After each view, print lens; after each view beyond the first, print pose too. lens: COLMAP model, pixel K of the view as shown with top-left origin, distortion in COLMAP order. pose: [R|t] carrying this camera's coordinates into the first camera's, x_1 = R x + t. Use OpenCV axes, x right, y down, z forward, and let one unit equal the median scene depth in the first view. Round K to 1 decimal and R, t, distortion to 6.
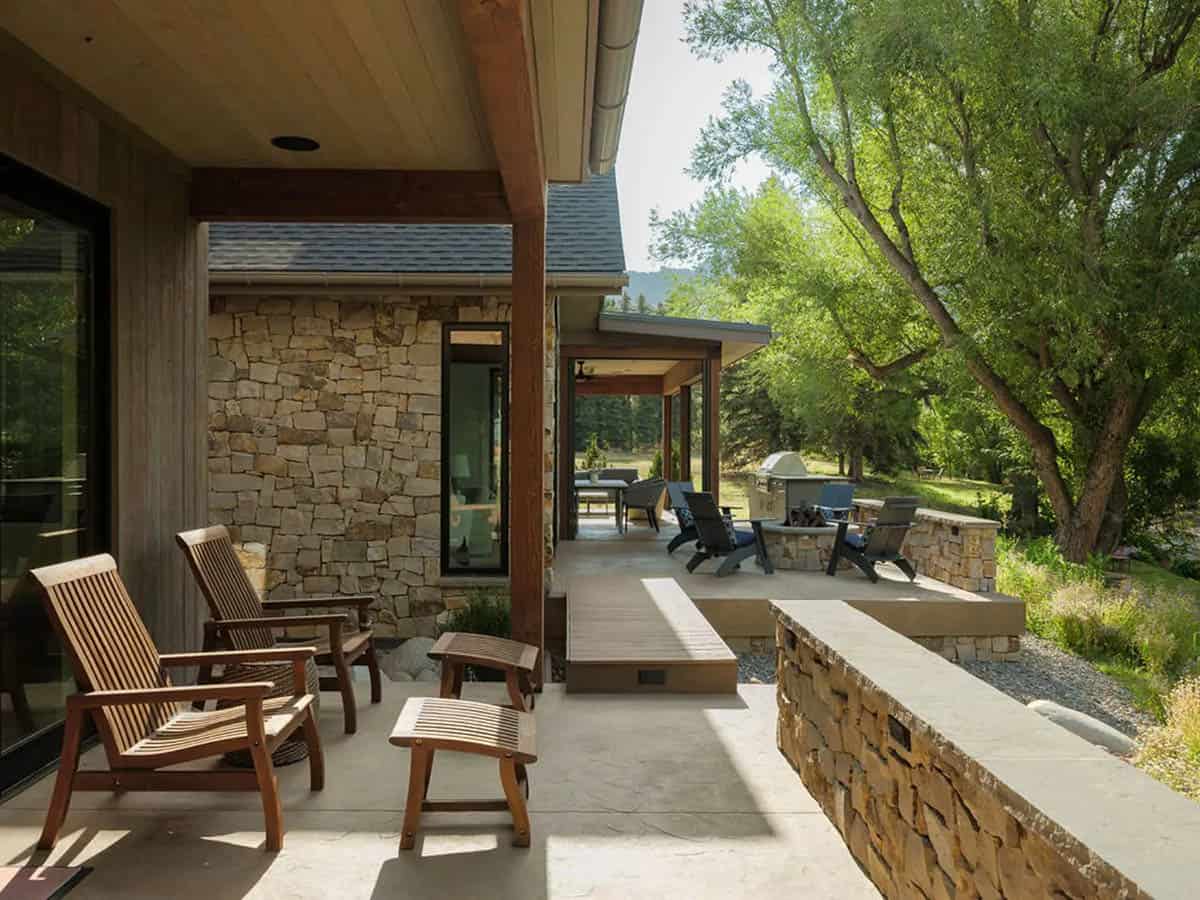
lens RADIAL K [[978.9, 0, 597.1], [0, 978.9, 471.1], [0, 0, 1]] dist [-0.002461, 0.062382]
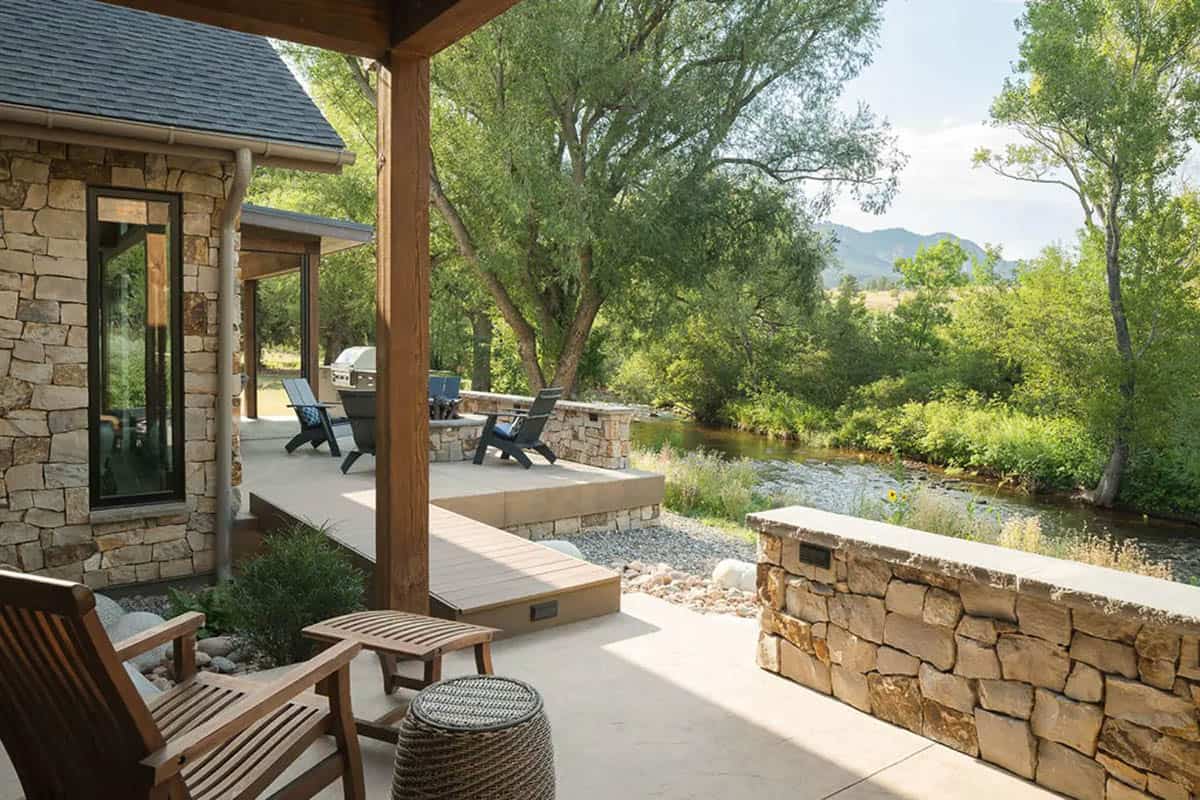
lens RADIAL K [[822.0, 0, 552.7], [0, 822.0, 371.8], [0, 0, 1]] dist [0.002338, 0.001342]
pose [[0.823151, -0.021117, 0.567429, -0.226117], [0.012476, 0.999740, 0.019108, -0.011266], [-0.567685, -0.008649, 0.823201, 0.250849]]
